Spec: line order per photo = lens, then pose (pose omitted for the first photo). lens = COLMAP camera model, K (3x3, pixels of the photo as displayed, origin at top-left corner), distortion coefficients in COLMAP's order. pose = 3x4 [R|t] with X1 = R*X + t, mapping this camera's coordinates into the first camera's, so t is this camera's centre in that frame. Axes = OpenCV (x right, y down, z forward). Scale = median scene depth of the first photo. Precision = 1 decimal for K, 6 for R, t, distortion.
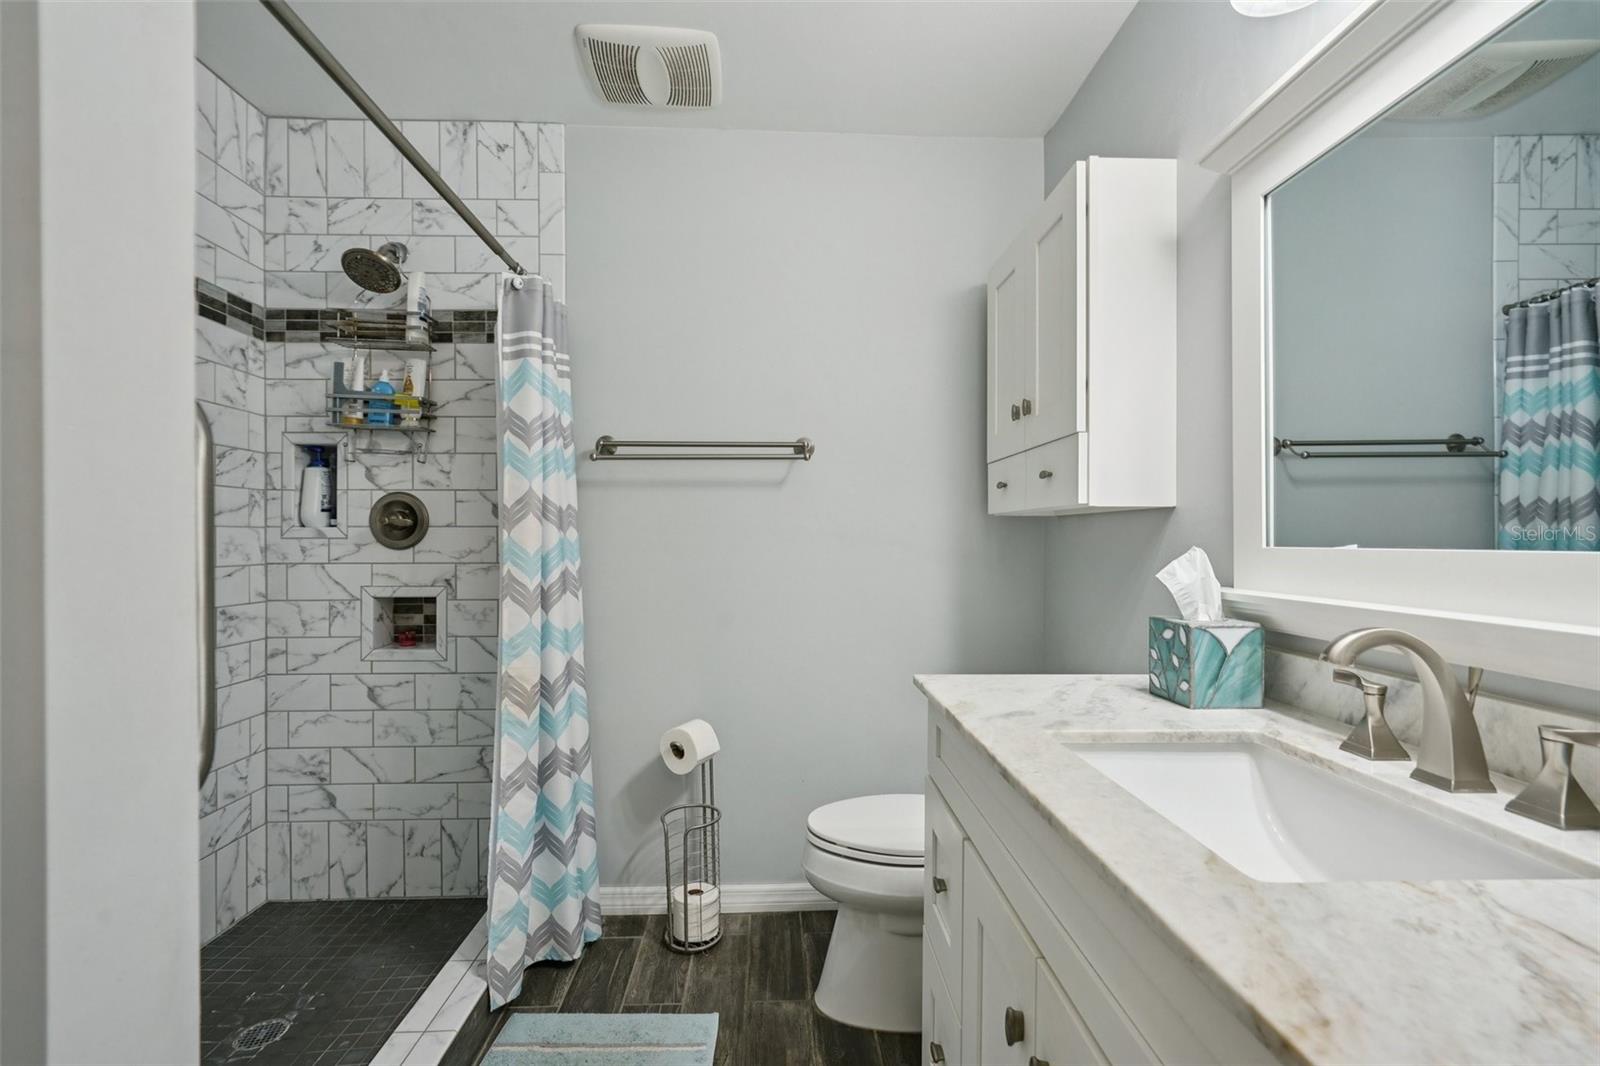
lens RADIAL K [[704.4, 0, 798.7], [0, 704.4, 535.3], [0, 0, 1]] dist [-0.008298, 0.004896]
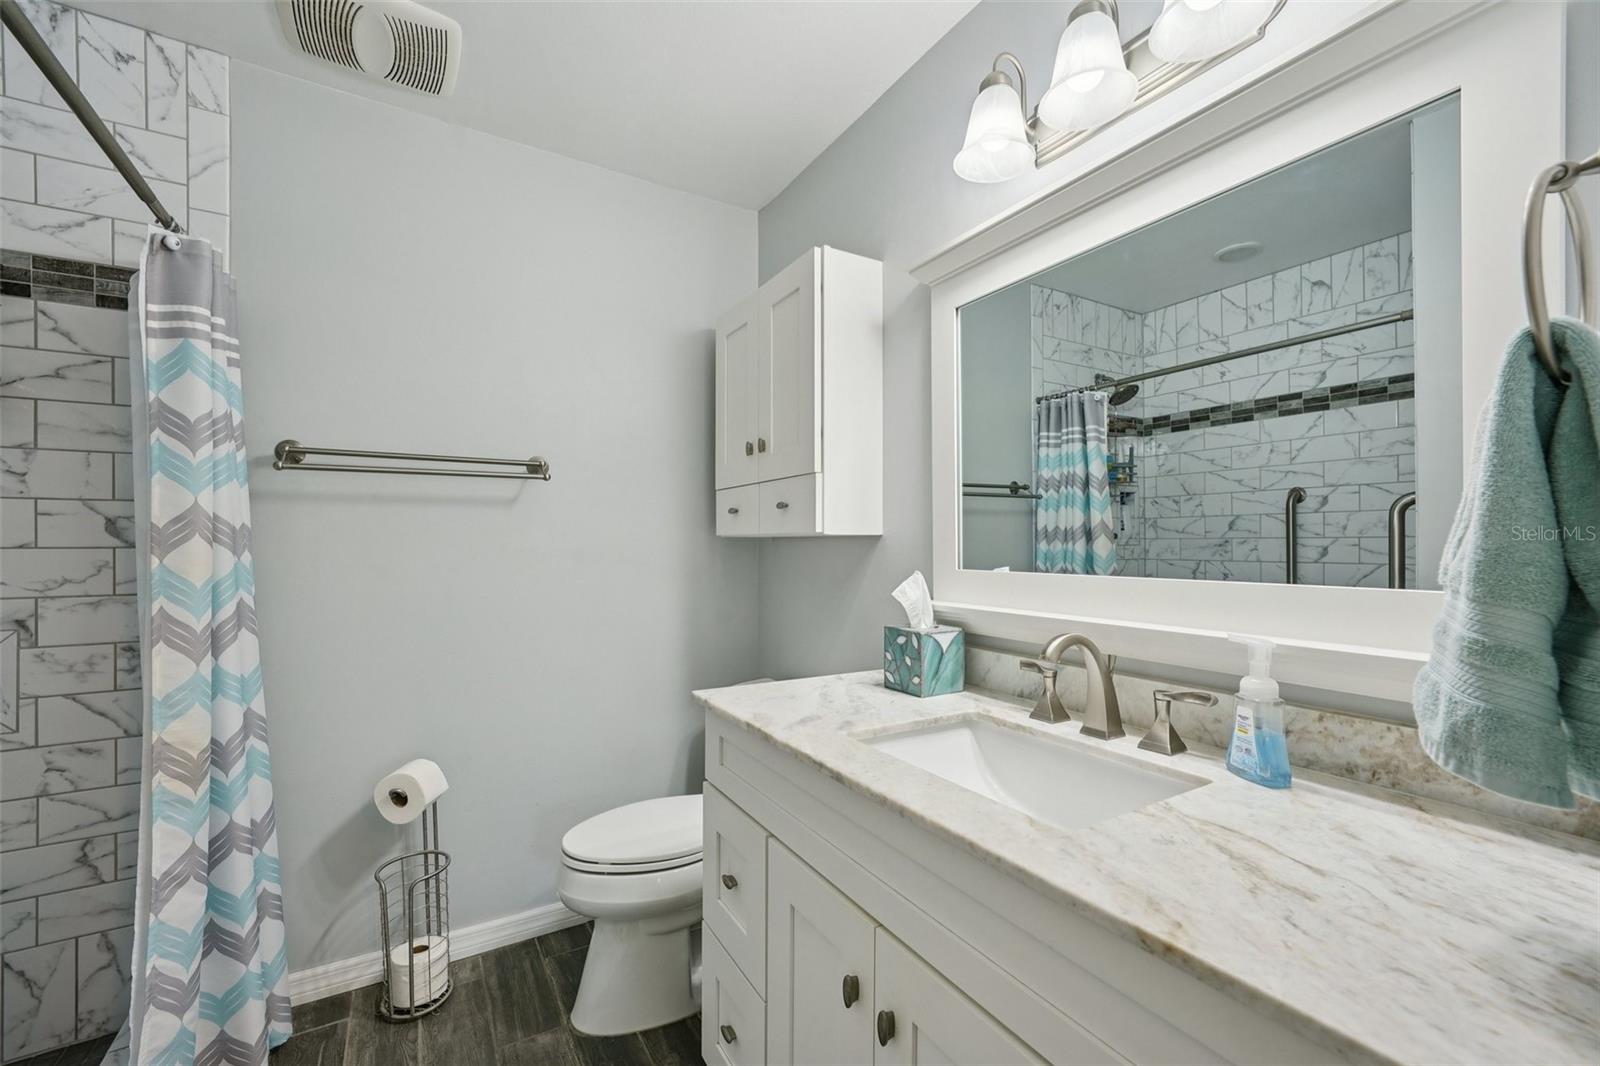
lens RADIAL K [[647.7, 0, 793.6], [0, 647.7, 537.4], [0, 0, 1]] dist [-0.016692, 0.005716]
pose [[0.880761, 0.003178, 0.473550, -0.130750], [-0.000586, 0.999984, -0.005621, -0.024974], [-0.473560, 0.004673, 0.880749, 0.039925]]
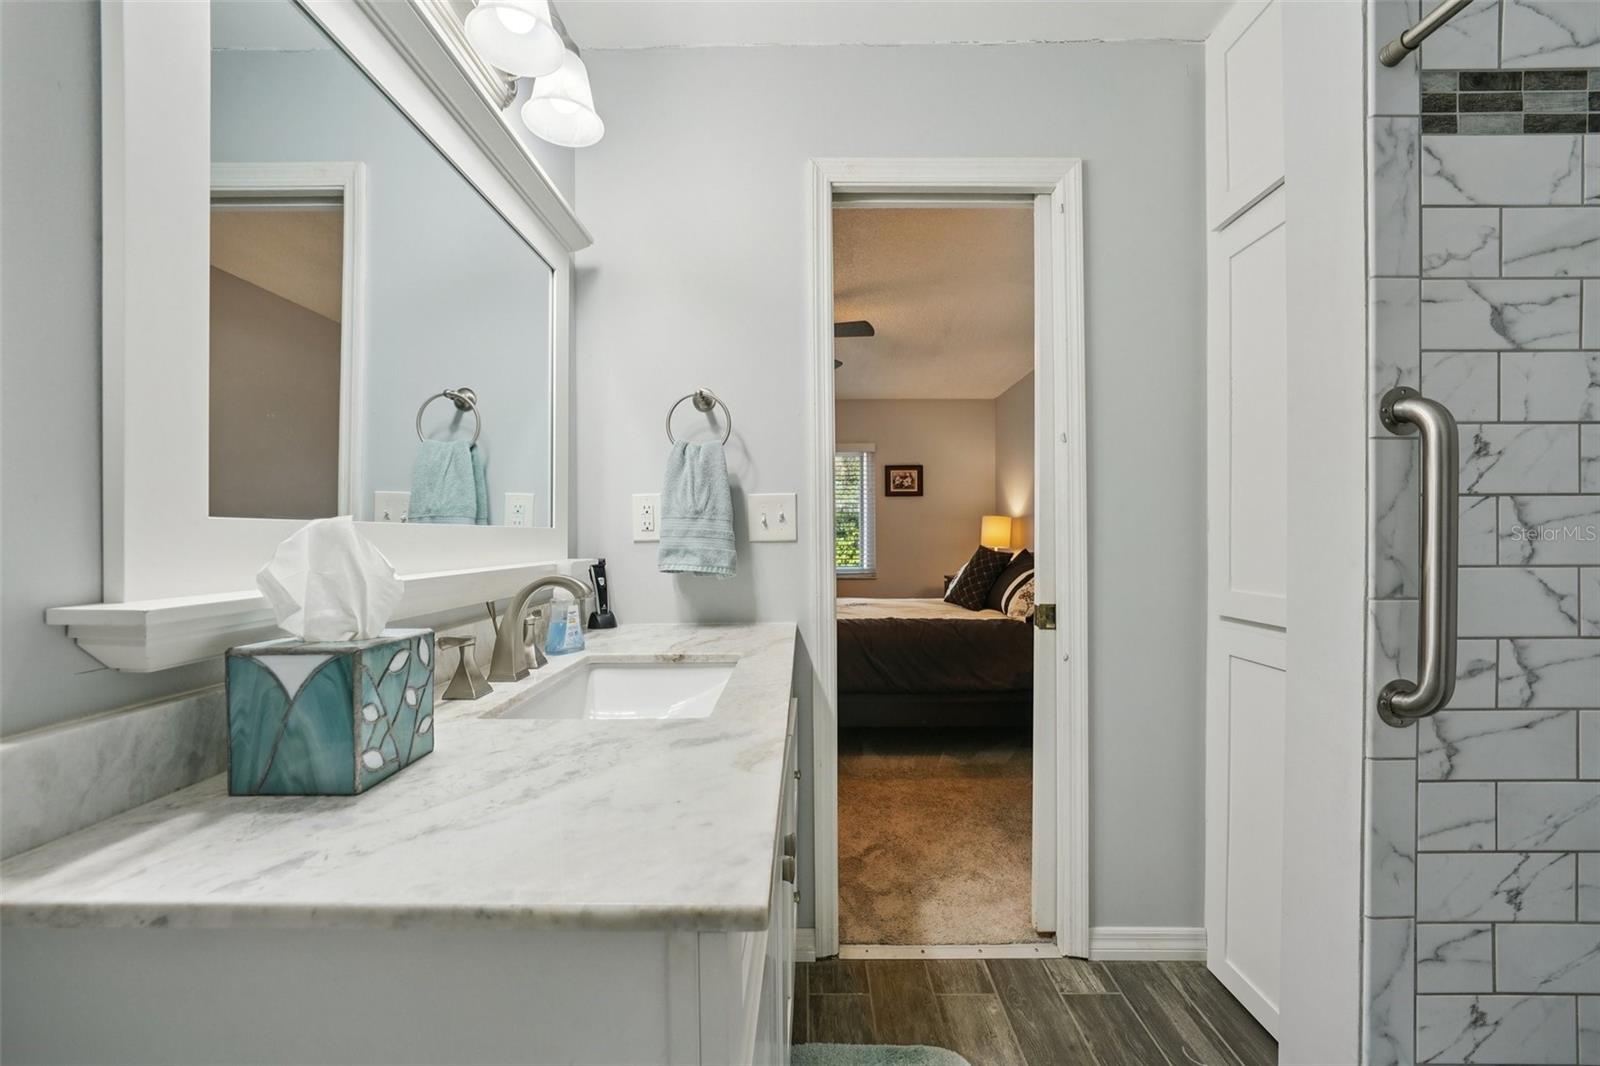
lens RADIAL K [[625.0, 0, 791.3], [0, 625.0, 541.8], [0, 0, 1]] dist [-0.013773, 0.000259]
pose [[-0.998683, 0.001933, 0.051271, 0.105406], [0.002152, 0.999989, 0.004206, 0.023436], [-0.051263, 0.004311, -0.998676, 0.985830]]
